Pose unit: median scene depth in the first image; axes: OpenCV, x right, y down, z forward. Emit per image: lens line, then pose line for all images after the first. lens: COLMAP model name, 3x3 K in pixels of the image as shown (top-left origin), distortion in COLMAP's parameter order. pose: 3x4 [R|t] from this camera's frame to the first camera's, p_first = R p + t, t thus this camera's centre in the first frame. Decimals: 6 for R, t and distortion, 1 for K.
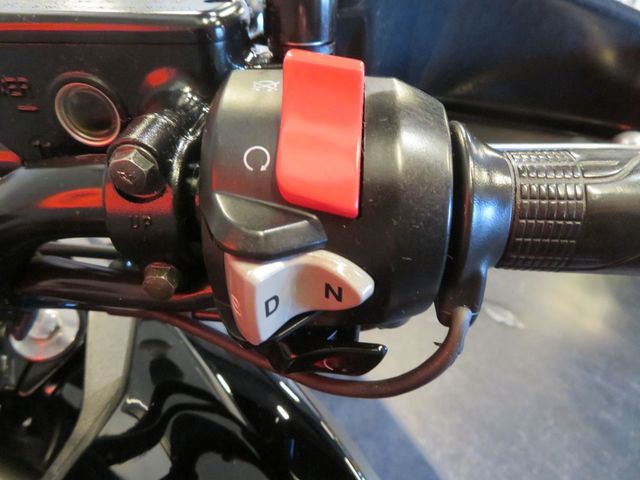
lens RADIAL K [[454.9, 0, 320.0], [0, 454.9, 240.0], [0, 0, 1]] dist [-0.001324, 0.001504]
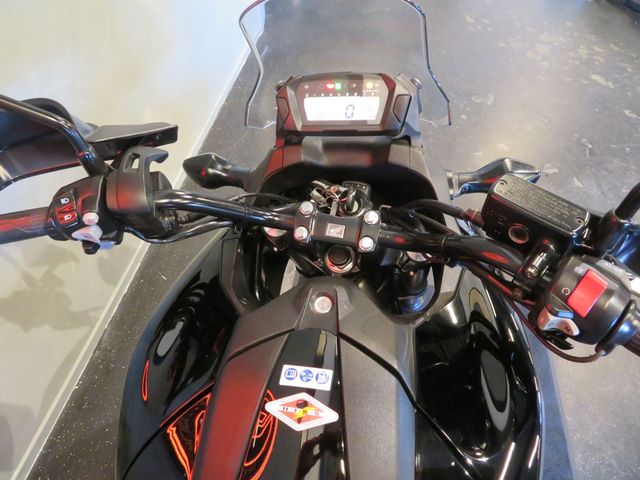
lens RADIAL K [[454.9, 0, 320.0], [0, 454.9, 240.0], [0, 0, 1]] dist [-0.001324, 0.001504]
pose [[0.797944, 0.460244, -0.389180, -0.432282], [-0.360661, 0.881935, 0.303505, -0.853291], [0.482918, -0.101818, 0.869726, -2.908536]]
